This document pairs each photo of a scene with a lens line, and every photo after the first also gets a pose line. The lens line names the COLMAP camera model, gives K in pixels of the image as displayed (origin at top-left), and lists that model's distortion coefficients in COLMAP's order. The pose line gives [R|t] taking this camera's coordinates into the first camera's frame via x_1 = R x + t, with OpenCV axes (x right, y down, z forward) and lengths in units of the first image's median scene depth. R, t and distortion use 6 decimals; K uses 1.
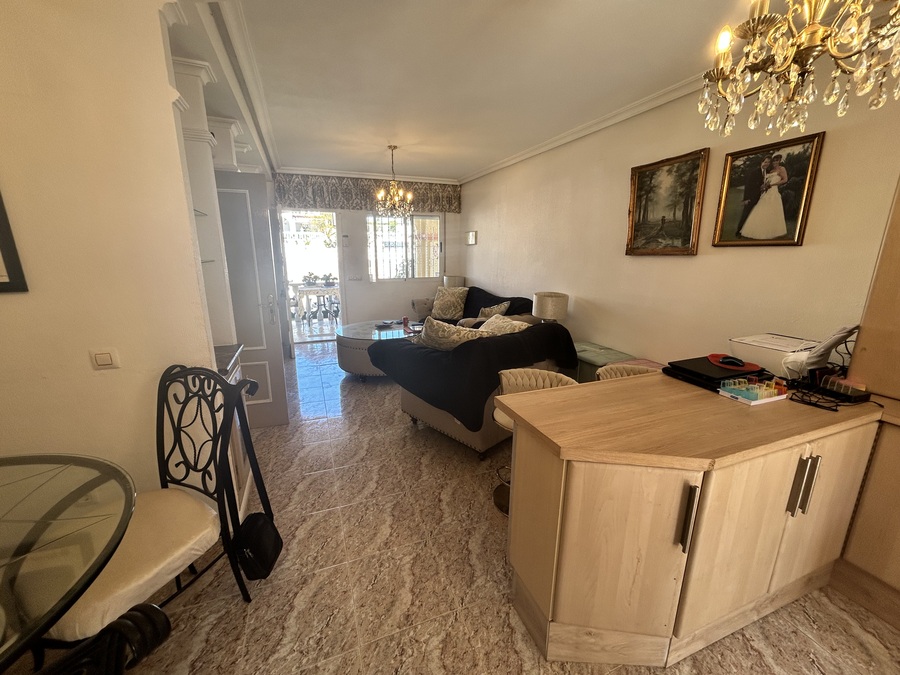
lens RADIAL K [[361.2, 0, 447.4], [0, 361.2, 335.8], [0, 0, 1]] dist [0.000835, -0.000456]
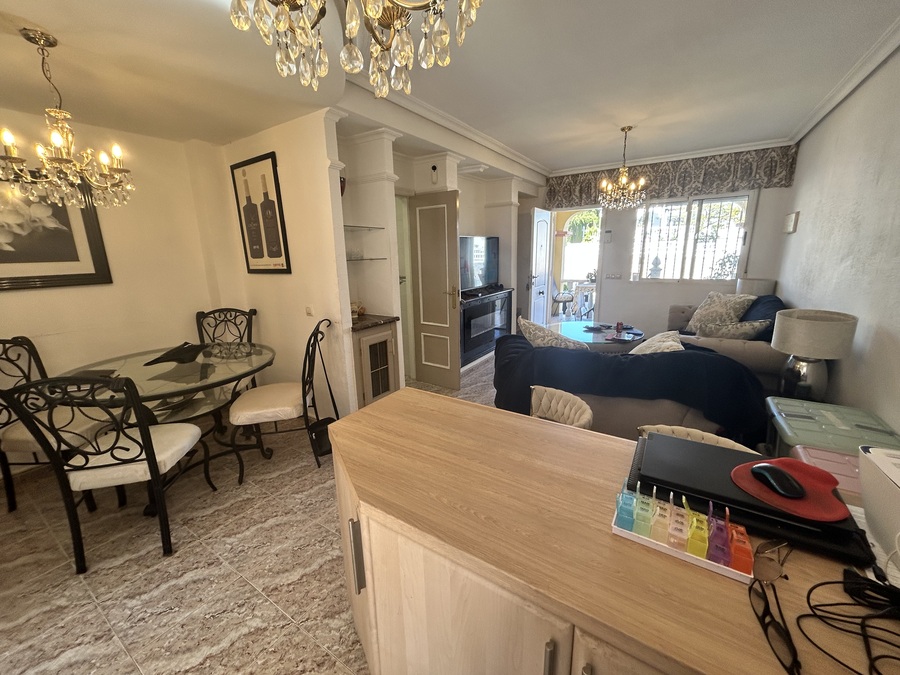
lens RADIAL K [[361.2, 0, 449.2], [0, 361.2, 334.8], [0, 0, 1]] dist [0.000835, -0.000456]
pose [[0.587964, 0.166689, -0.791526, 0.985175], [-0.160719, 0.983101, 0.087647, -0.092857], [0.792759, 0.075680, 0.604818, 0.425736]]
